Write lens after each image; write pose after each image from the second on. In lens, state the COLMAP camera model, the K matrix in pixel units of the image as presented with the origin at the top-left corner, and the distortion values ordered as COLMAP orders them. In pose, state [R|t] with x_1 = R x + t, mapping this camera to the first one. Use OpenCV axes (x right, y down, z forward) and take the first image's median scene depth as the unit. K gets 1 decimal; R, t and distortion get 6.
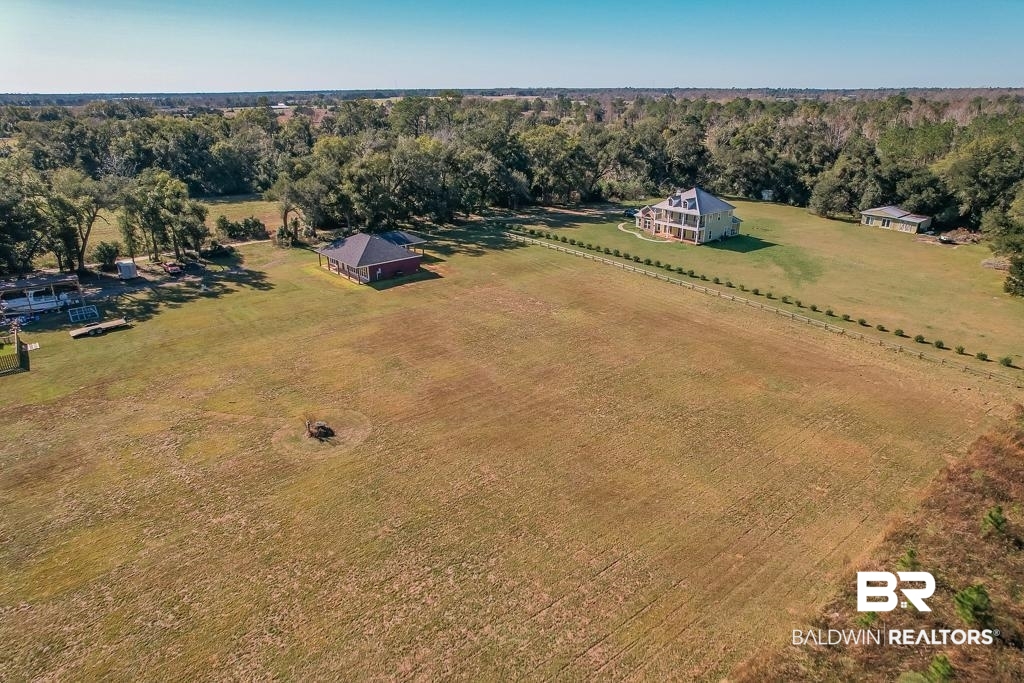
lens RADIAL K [[655.2, 0, 514.0], [0, 655.2, 345.0], [0, 0, 1]] dist [-0.072950, 0.061781]
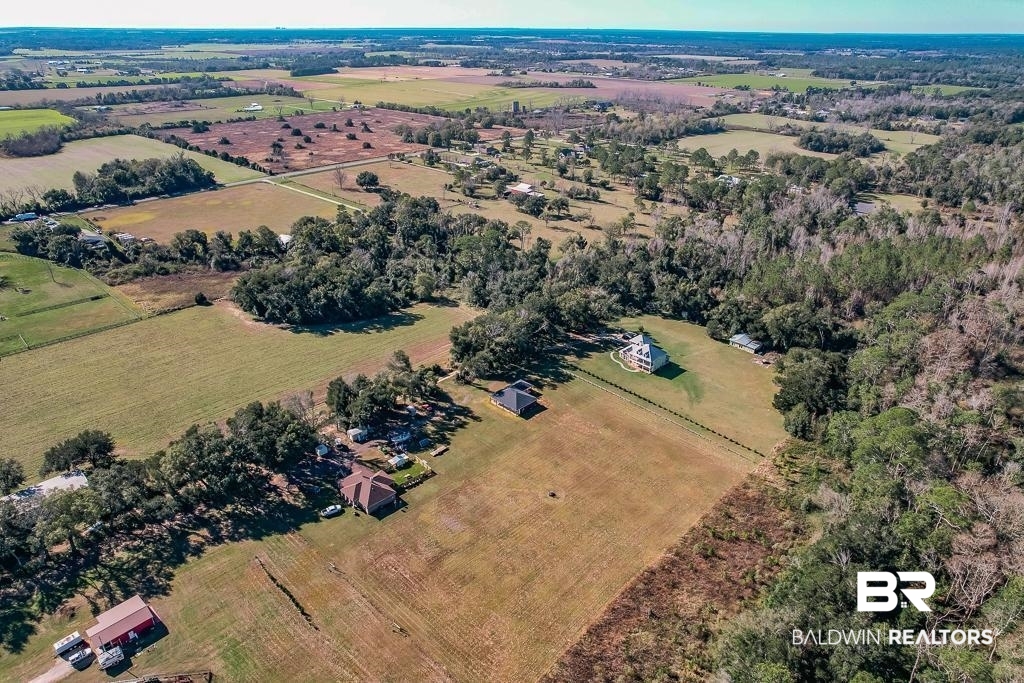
lens RADIAL K [[655.2, 0, 514.0], [0, 655.2, 345.0], [0, 0, 1]] dist [-0.072950, 0.061781]
pose [[0.995108, -0.033044, 0.093099, -0.367421], [0.025107, 0.996050, 0.085171, -0.446106], [-0.095546, -0.082417, 0.992007, -1.102254]]
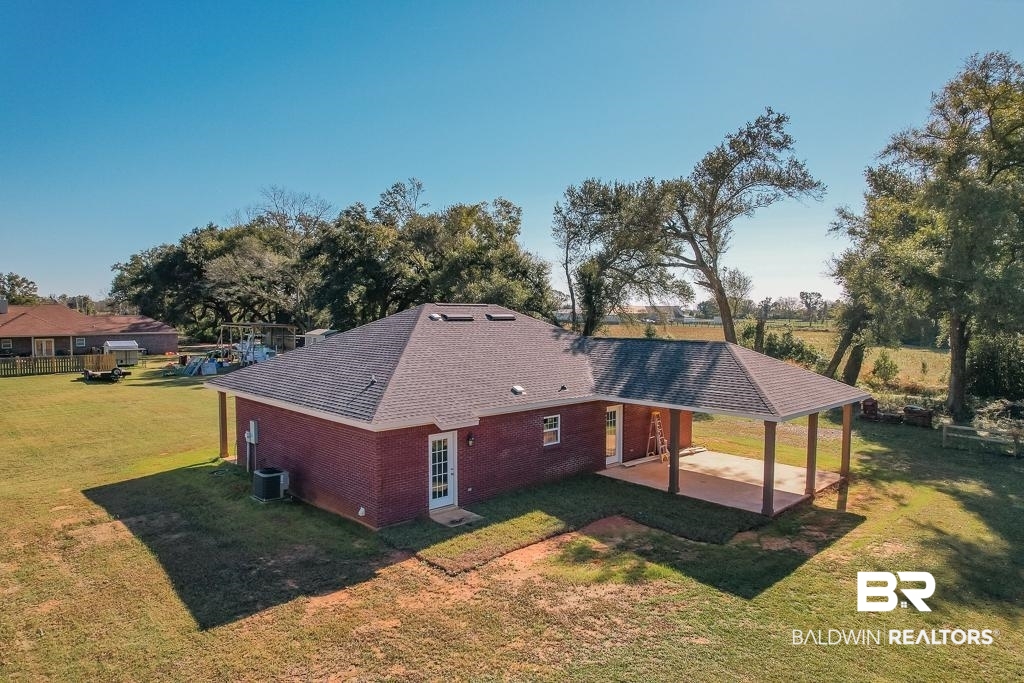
lens RADIAL K [[655.2, 0, 514.0], [0, 655.2, 345.0], [0, 0, 1]] dist [-0.072950, 0.061781]
pose [[0.062784, 0.055320, -0.996493, 0.004863], [-0.372058, 0.927785, 0.028064, -0.142093], [0.926084, 0.368991, 0.078833, 0.841280]]
